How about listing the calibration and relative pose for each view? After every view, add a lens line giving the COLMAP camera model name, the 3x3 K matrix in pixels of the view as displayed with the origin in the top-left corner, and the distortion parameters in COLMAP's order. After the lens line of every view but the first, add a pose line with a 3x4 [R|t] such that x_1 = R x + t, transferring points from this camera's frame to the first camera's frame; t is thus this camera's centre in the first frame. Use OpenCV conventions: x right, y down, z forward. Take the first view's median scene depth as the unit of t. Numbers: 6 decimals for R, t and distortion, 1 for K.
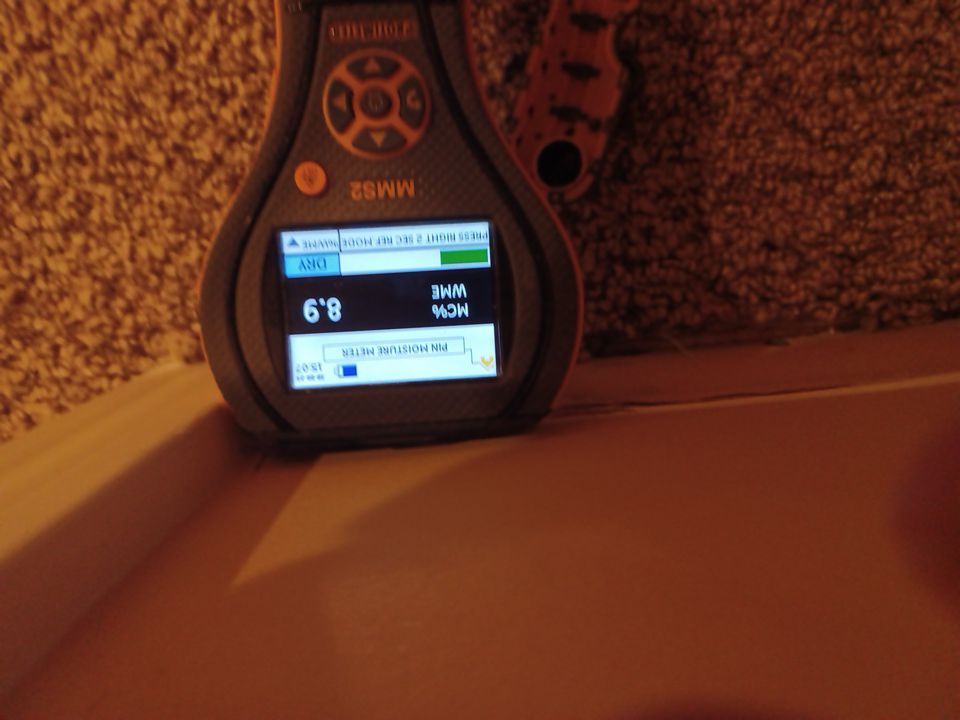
lens RADIAL K [[656.9, 0, 516.4], [0, 656.9, 377.7], [0, 0, 1]] dist [0.012252, -0.023582]
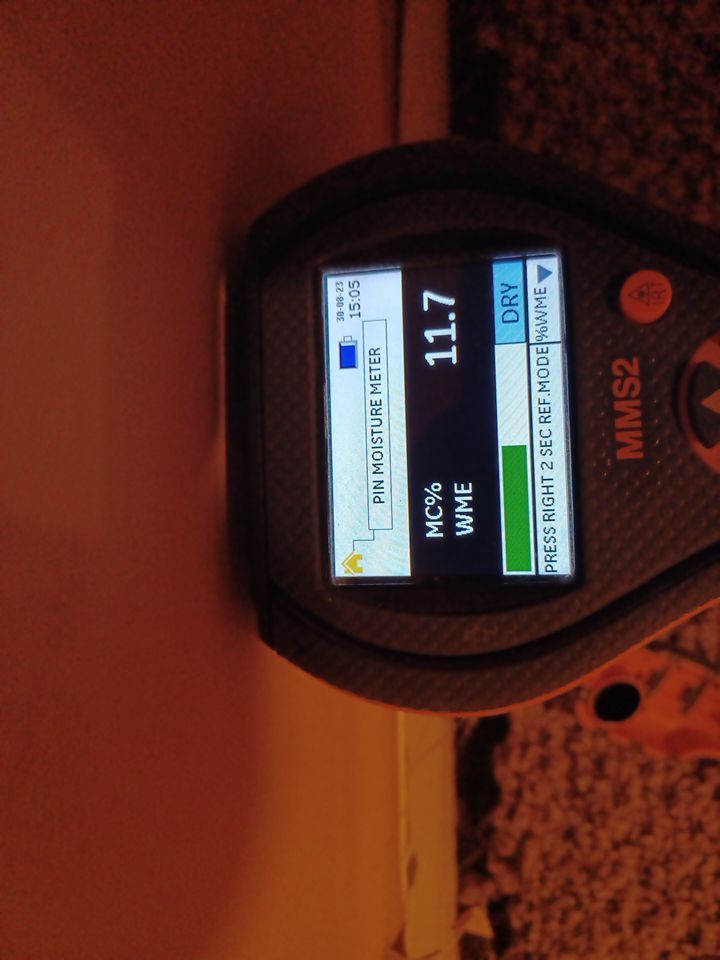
lens RADIAL K [[656.9, 0, 357.0], [0, 656.9, 508.0], [0, 0, 1]] dist [0.012252, -0.023582]
pose [[-0.042546, 0.995160, -0.088576, -0.042208], [-0.993019, -0.032359, 0.113425, -0.101270], [0.110010, 0.092783, 0.989590, 0.350837]]
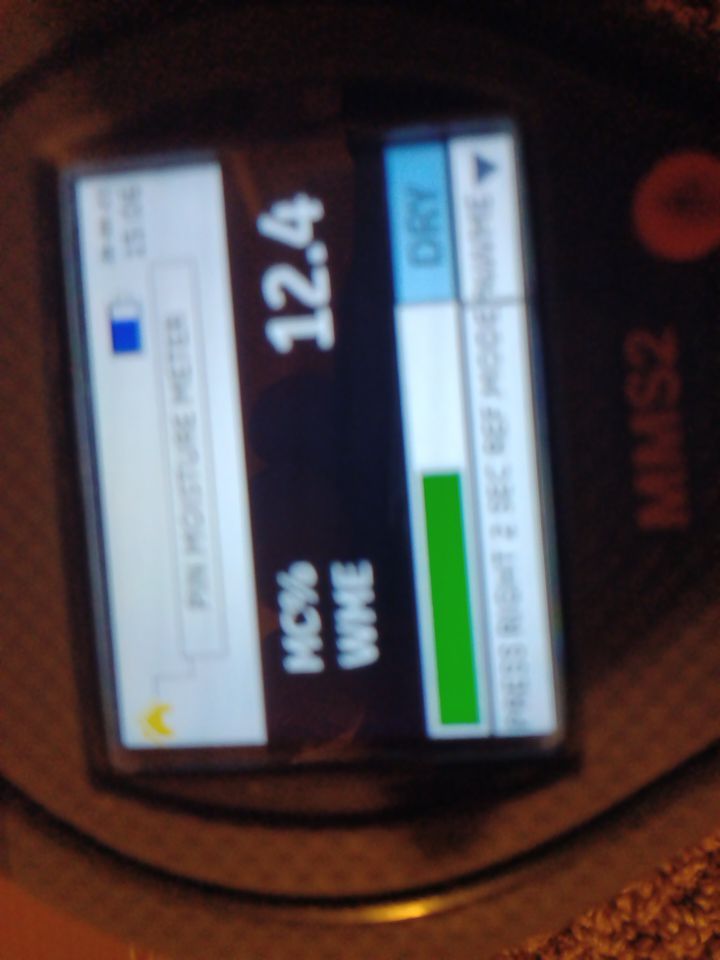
lens RADIAL K [[656.9, 0, 364.0], [0, 656.9, 482.1], [0, 0, 1]] dist [0.012252, -0.023582]
pose [[0.010048, 0.997726, -0.066644, -0.150875], [-0.999947, 0.010169, 0.001478, -0.138727], [0.002152, 0.066626, 0.997776, 0.654422]]
